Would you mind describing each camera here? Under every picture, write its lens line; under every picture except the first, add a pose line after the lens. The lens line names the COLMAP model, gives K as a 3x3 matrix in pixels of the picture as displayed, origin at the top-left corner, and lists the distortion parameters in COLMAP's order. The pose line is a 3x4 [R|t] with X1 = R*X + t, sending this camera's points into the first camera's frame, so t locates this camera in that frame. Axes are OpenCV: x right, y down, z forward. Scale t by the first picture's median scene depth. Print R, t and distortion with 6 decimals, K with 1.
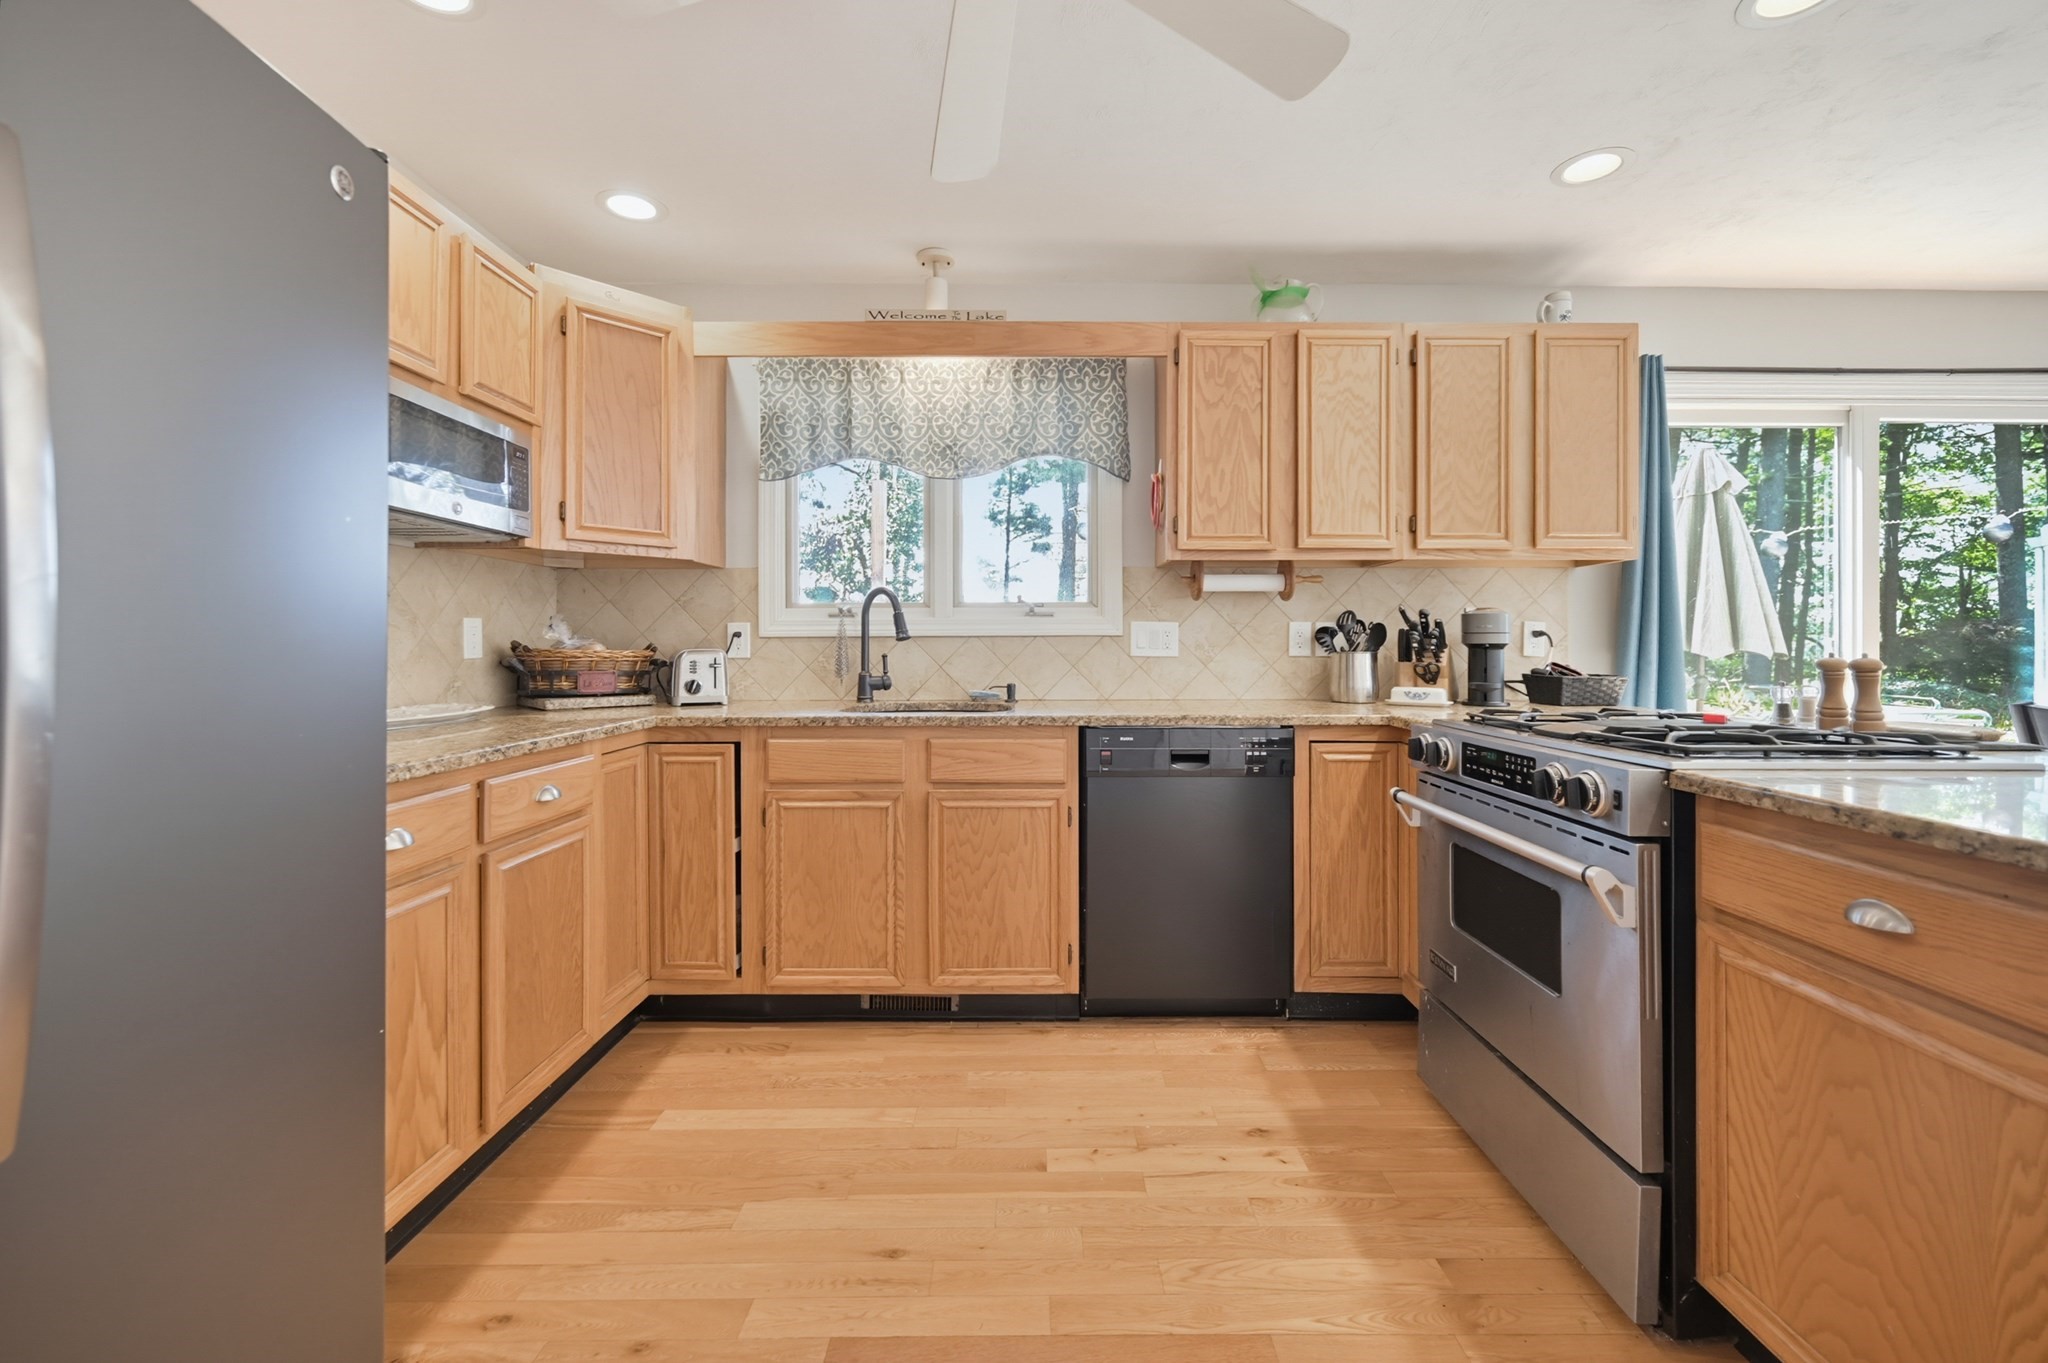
lens RADIAL K [[846.9, 0, 1038.1], [0, 846.9, 644.9], [0, 0, 1]] dist [0.001201, 0.000218]
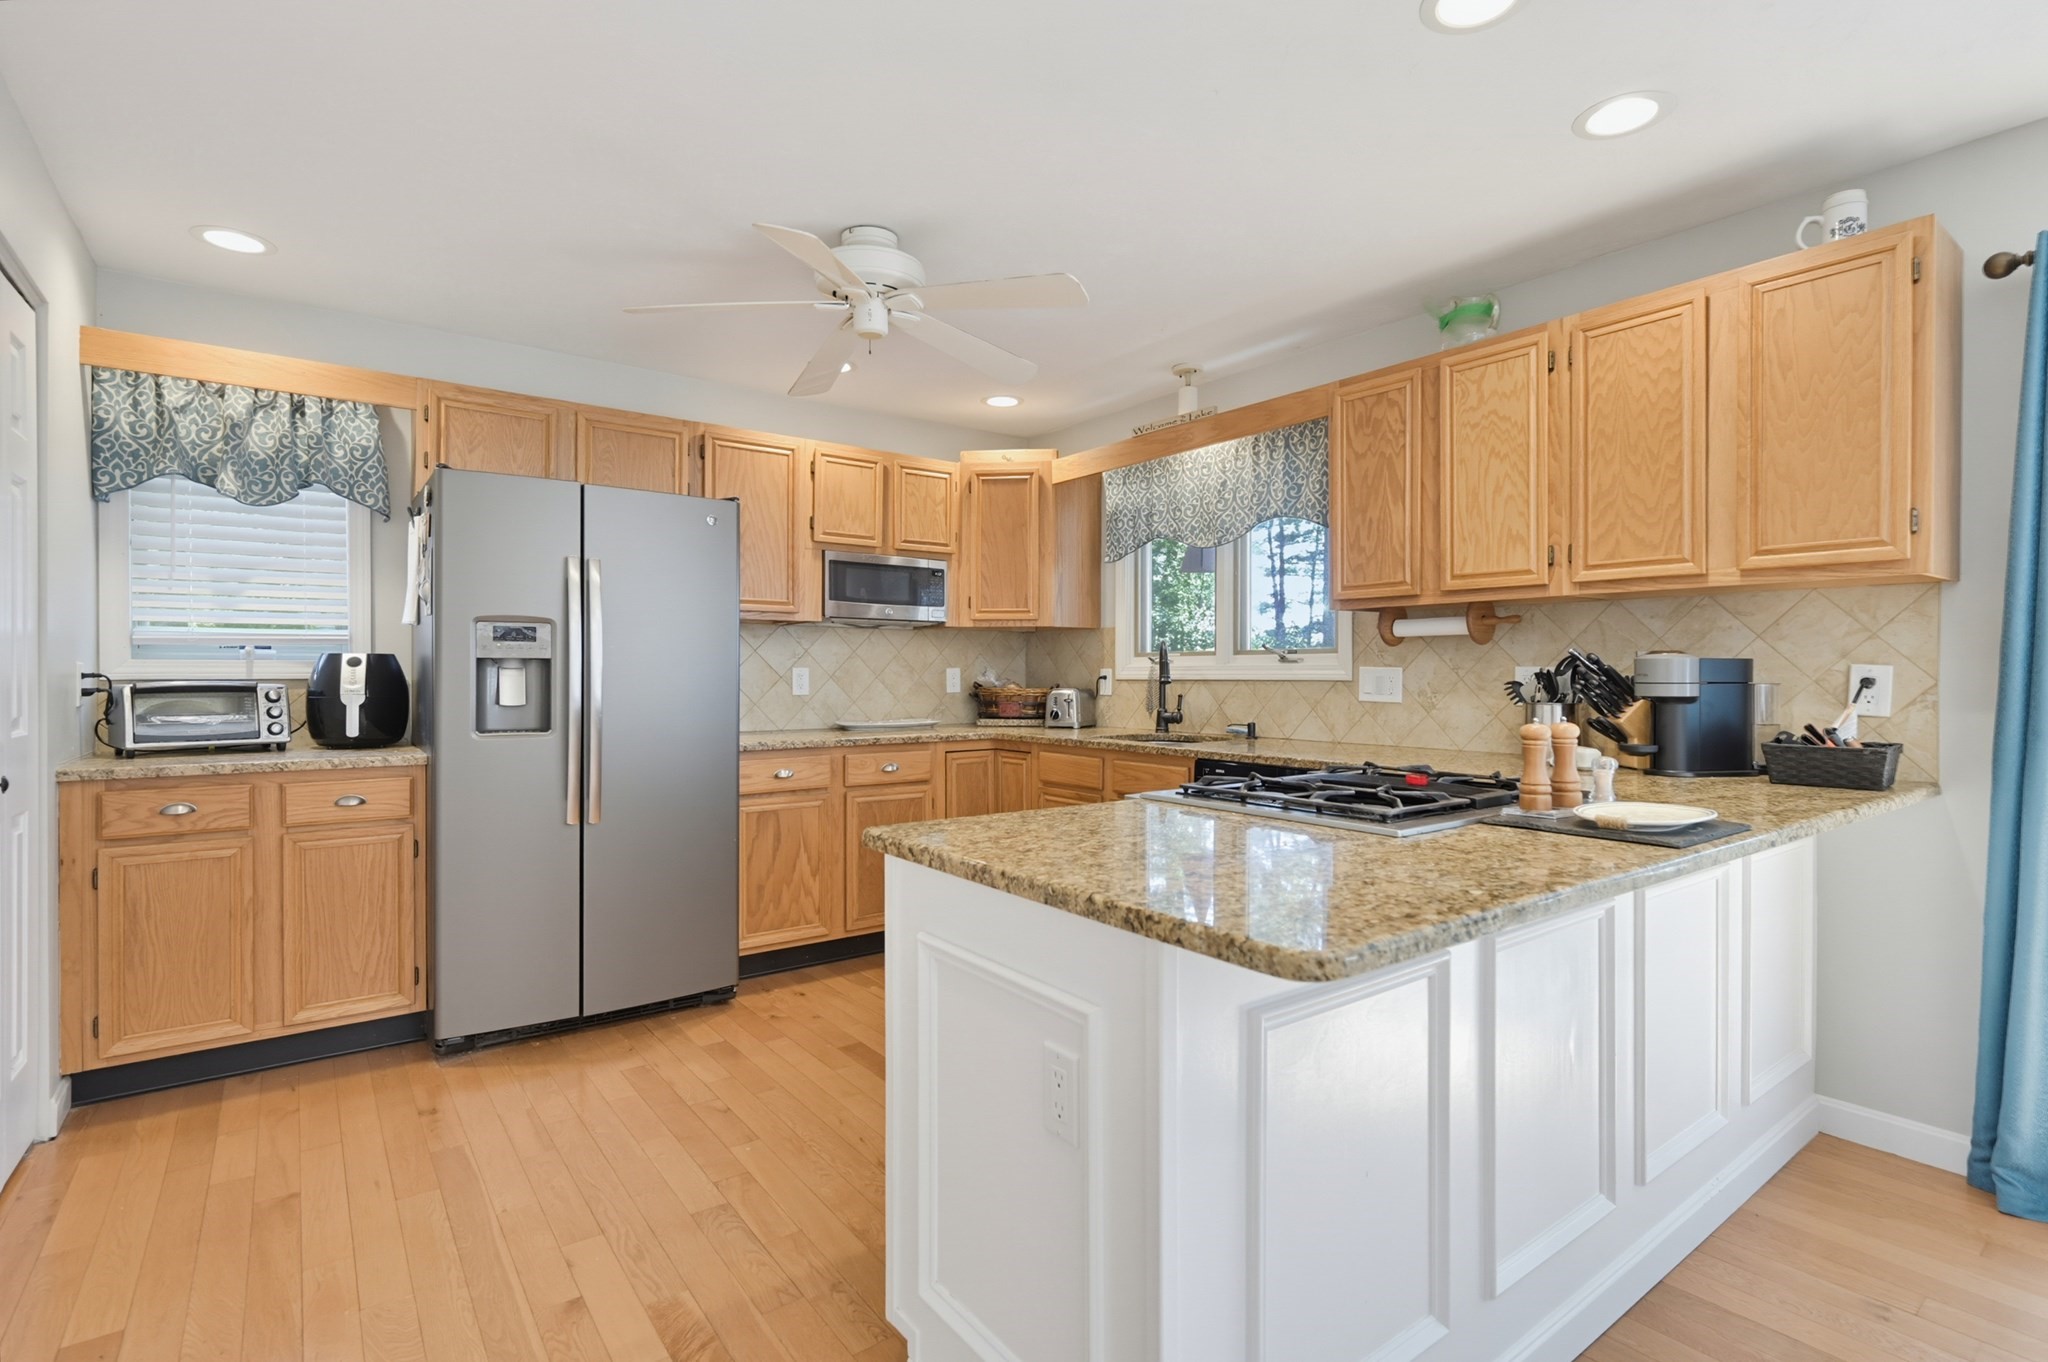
lens RADIAL K [[966.7, 0, 1024.0], [0, 966.7, 681.0], [0, 0, 1]] dist [0.000841, 0.000460]
pose [[0.597633, 0.008268, -0.801727, 0.895599], [-0.001699, 0.999958, 0.009046, -0.022928], [0.801768, -0.004044, 0.597622, -0.018436]]
